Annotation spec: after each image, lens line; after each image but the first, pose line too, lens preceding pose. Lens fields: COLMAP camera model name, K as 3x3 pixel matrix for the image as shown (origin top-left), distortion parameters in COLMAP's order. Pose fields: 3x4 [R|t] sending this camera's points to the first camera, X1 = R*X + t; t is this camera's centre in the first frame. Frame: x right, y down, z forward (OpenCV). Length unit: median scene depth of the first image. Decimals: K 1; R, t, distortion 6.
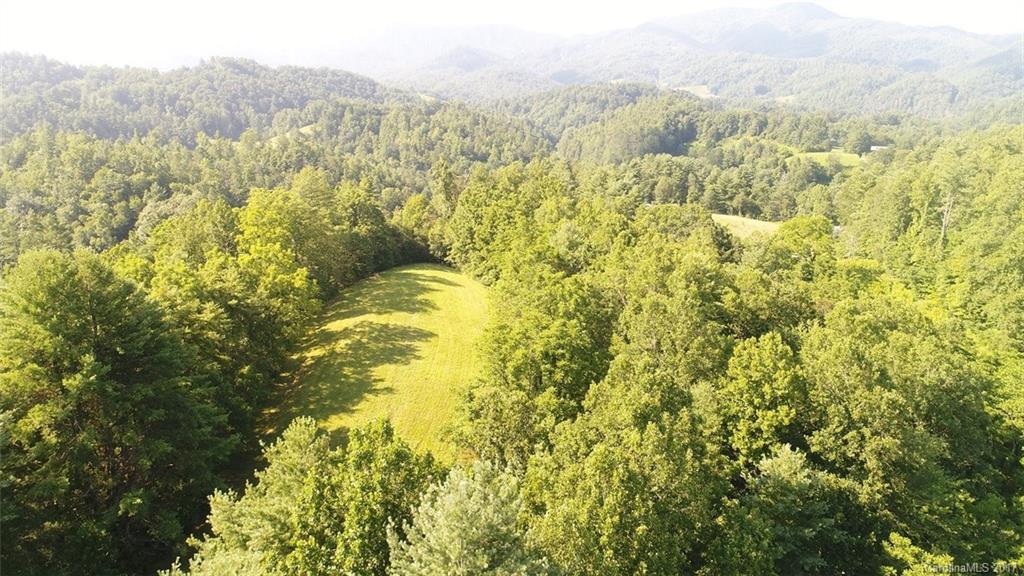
lens RADIAL K [[697.9, 0, 512.0], [0, 697.9, 284.3], [0, 0, 1]] dist [-0.000690, 0.000036]
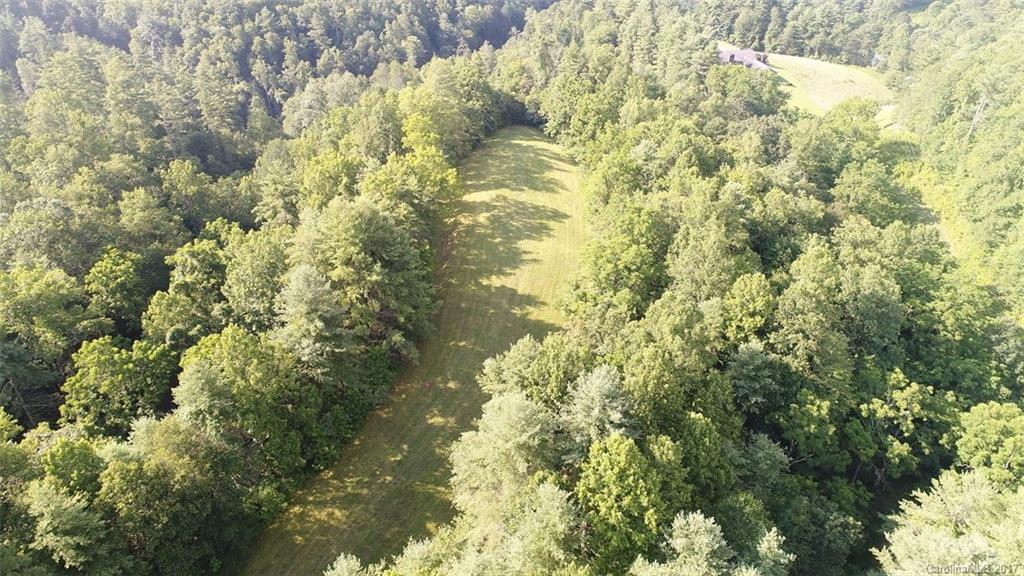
lens RADIAL K [[697.9, 0, 510.2], [0, 697.9, 290.1], [0, 0, 1]] dist [-0.000690, 0.000036]
pose [[0.994747, 0.068007, -0.076510, -0.048646], [-0.041969, 0.952660, 0.301126, -0.175304], [0.093367, -0.296333, 0.950510, -0.322315]]
